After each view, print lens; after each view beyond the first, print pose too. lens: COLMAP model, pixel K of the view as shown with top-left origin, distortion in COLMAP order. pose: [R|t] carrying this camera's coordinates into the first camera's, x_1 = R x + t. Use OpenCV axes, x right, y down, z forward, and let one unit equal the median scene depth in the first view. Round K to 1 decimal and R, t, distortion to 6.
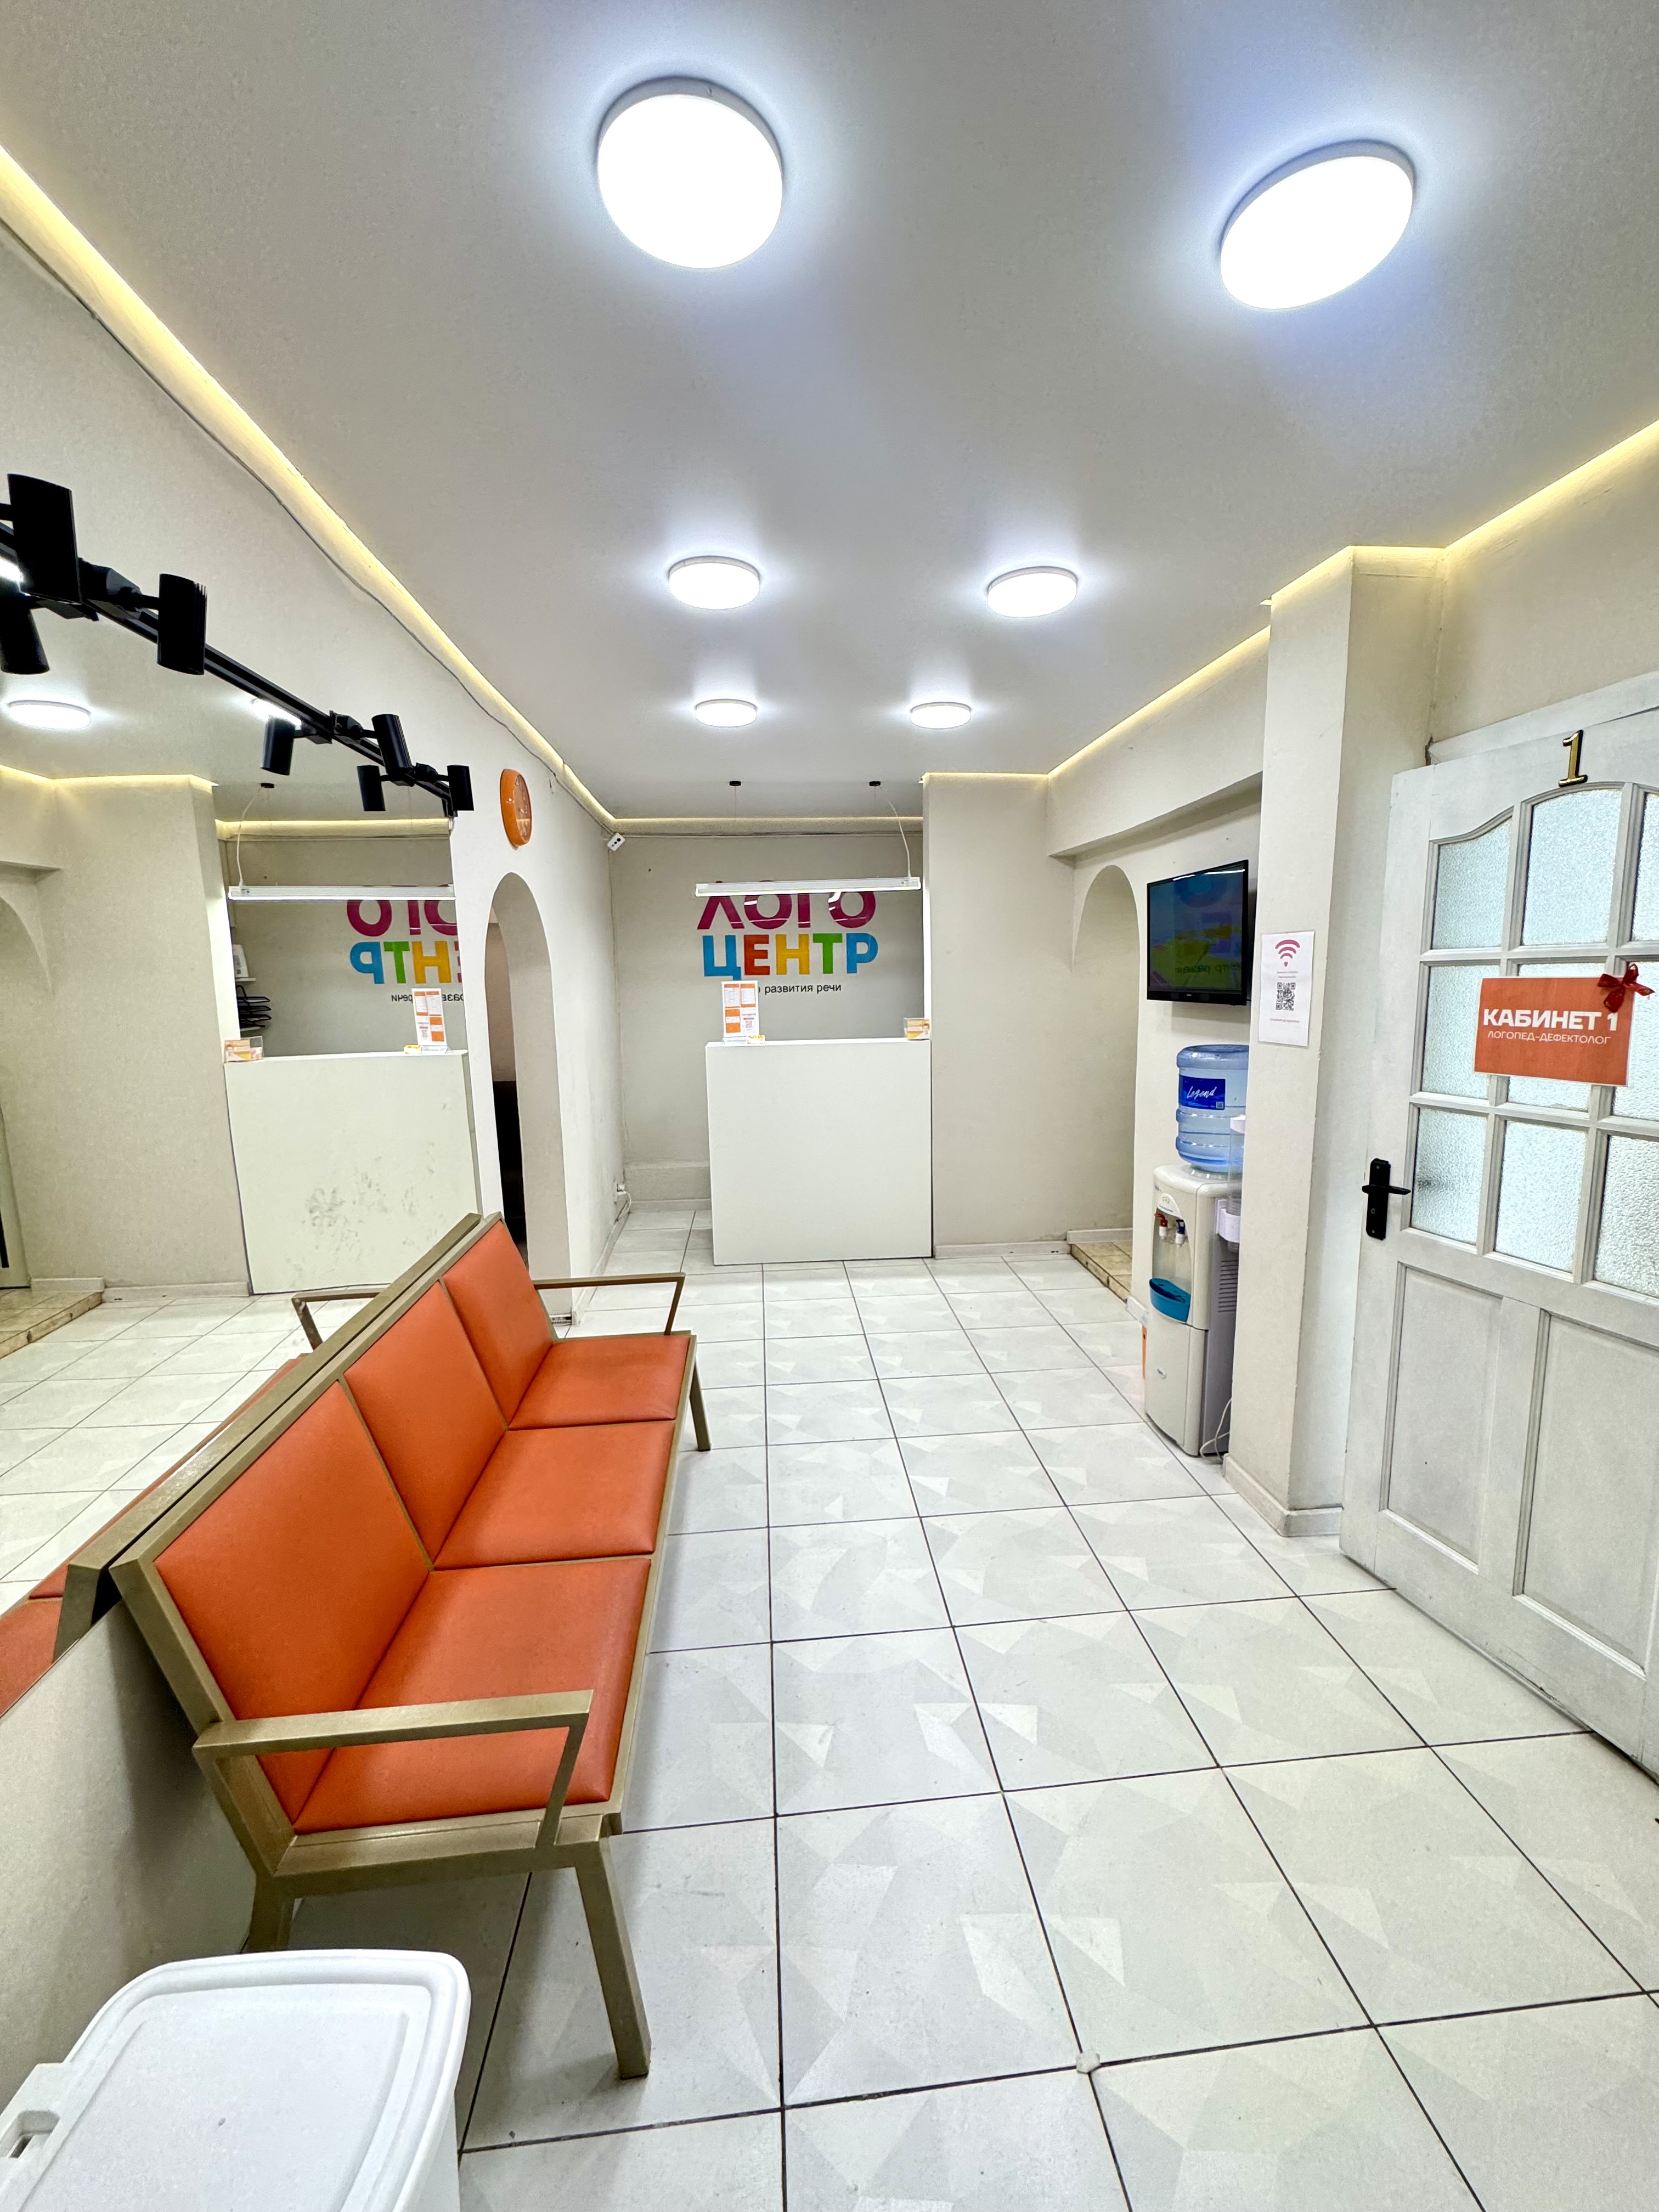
lens RADIAL K [[885.7, 0, 834.2], [0, 885.7, 1105.4], [0, 0, 1]] dist [-0.000027, 0.000004]
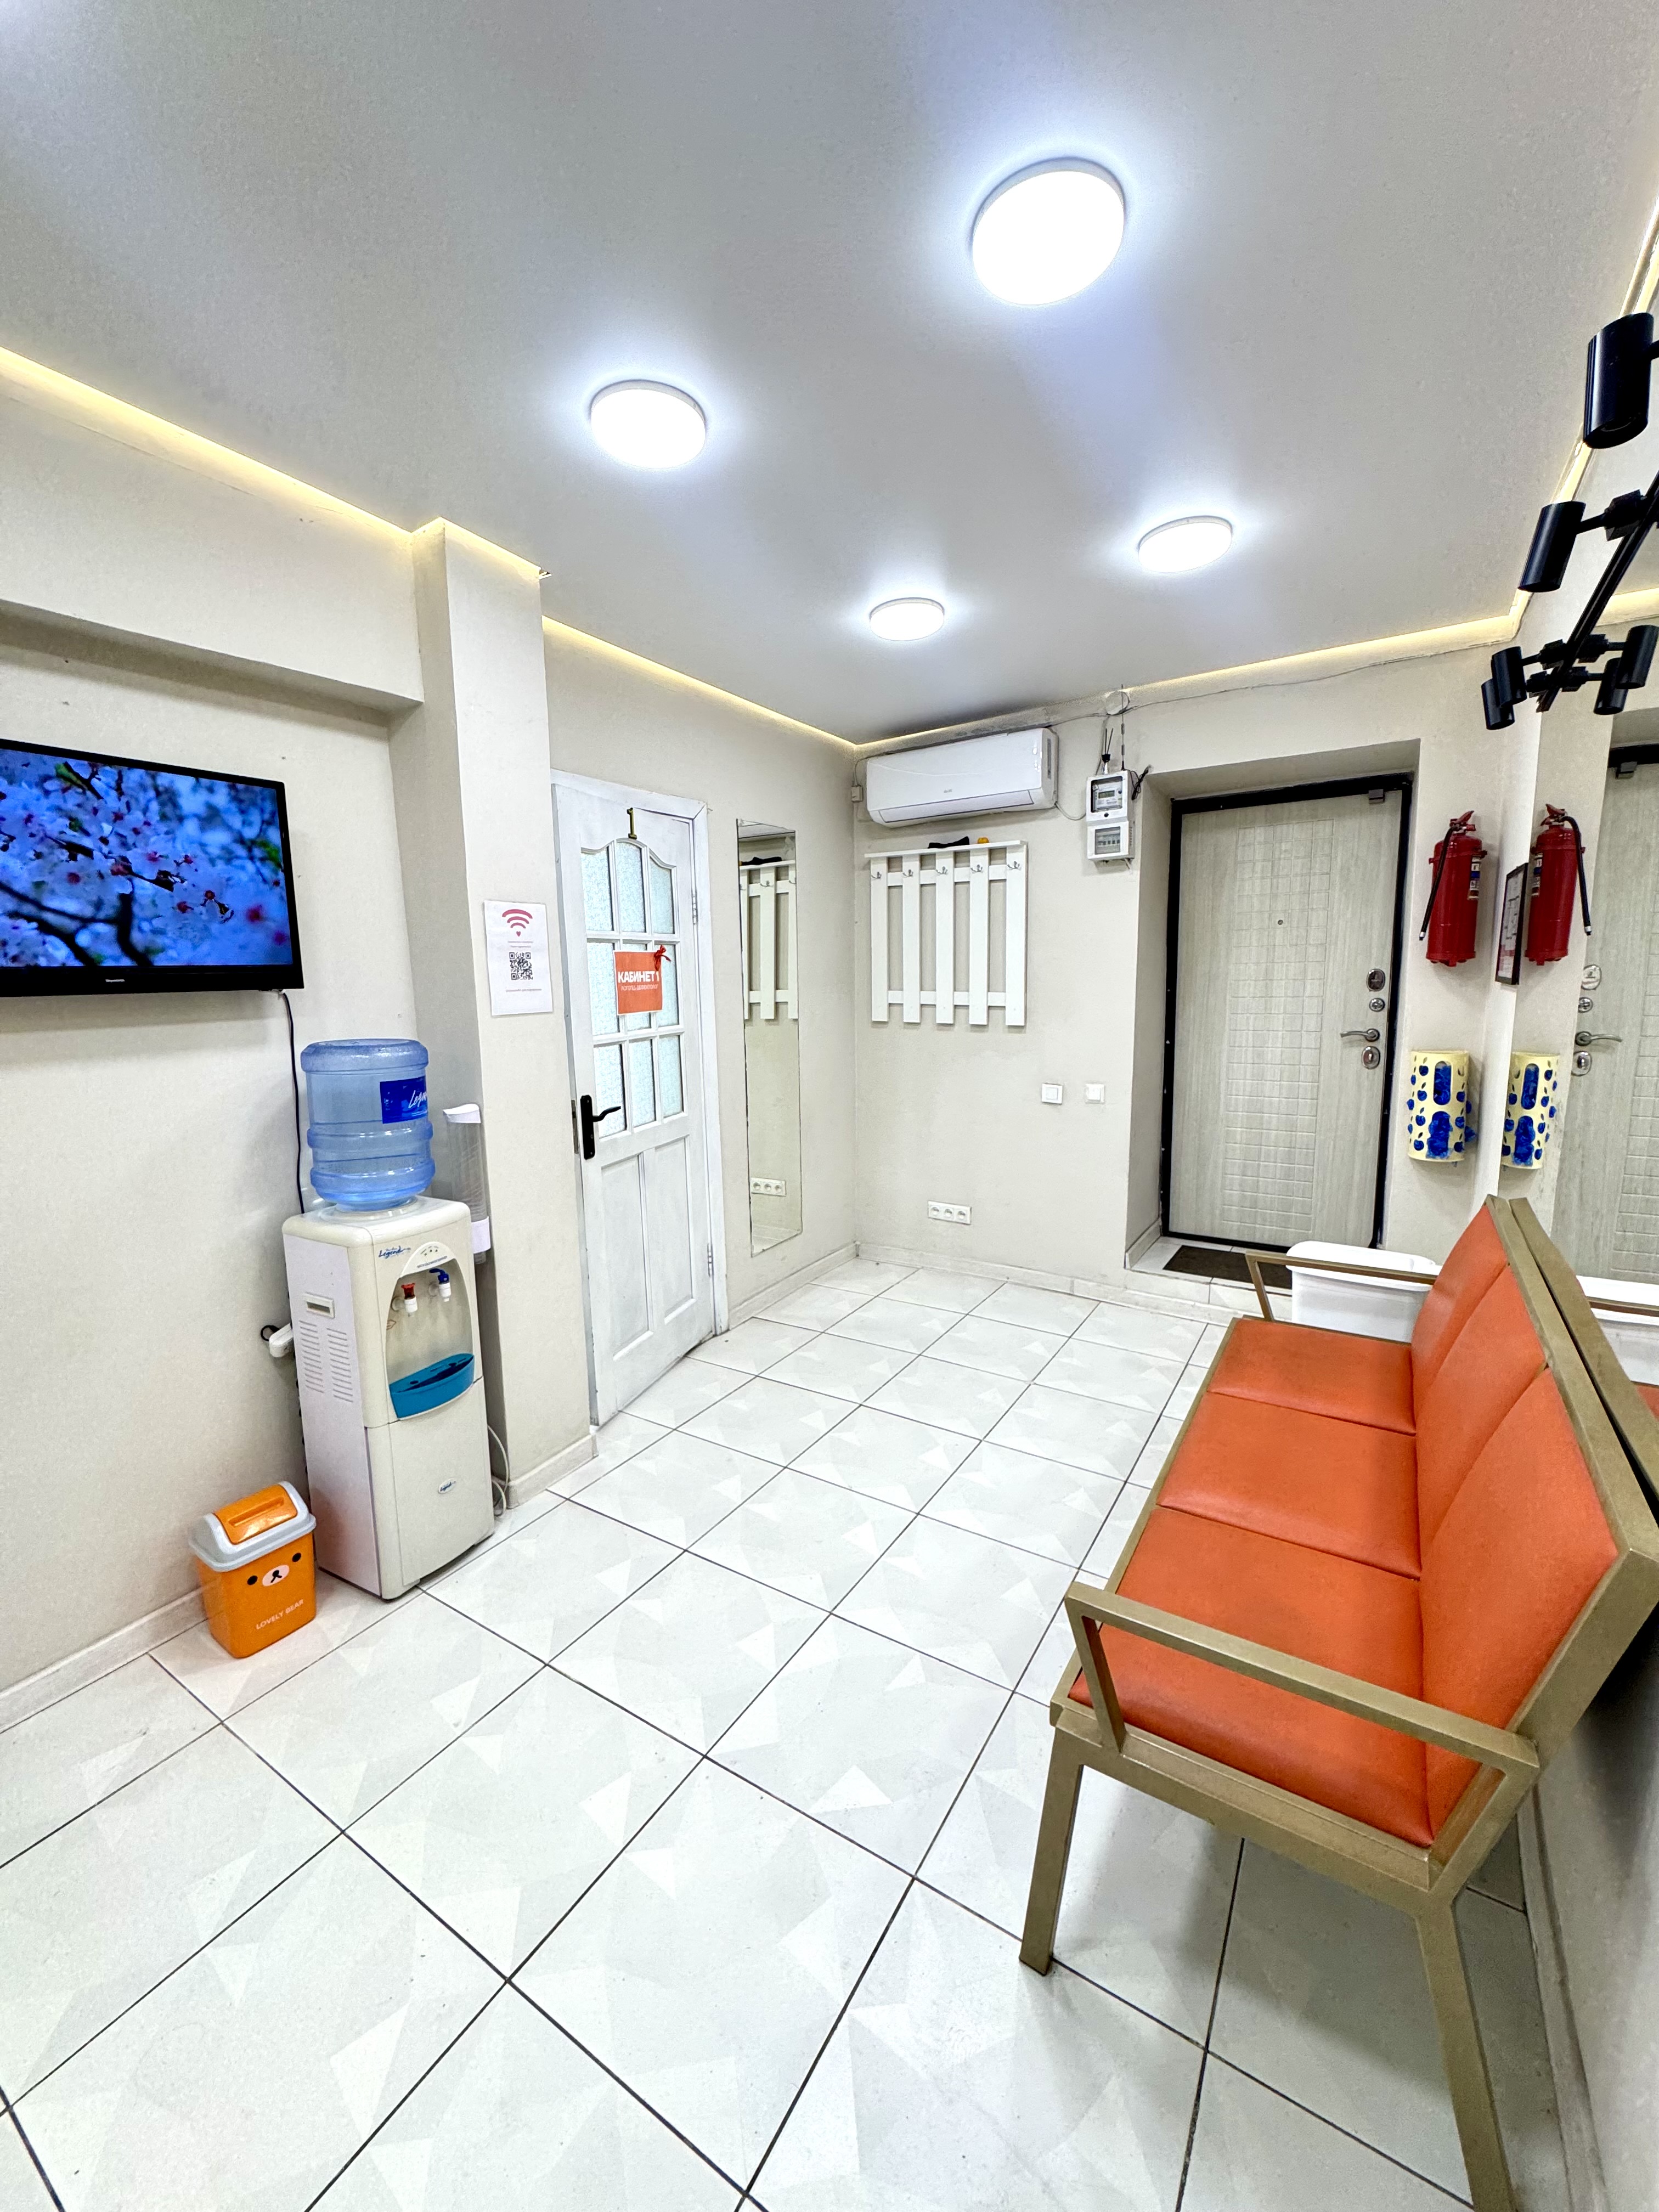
lens RADIAL K [[885.7, 0, 831.8], [0, 885.7, 1098.9], [0, 0, 1]] dist [-0.000027, 0.000004]
pose [[-0.791584, -0.055092, 0.608572, -0.444582], [0.122462, 0.961420, 0.246323, -0.210040], [-0.598663, 0.269512, -0.754298, 1.824967]]
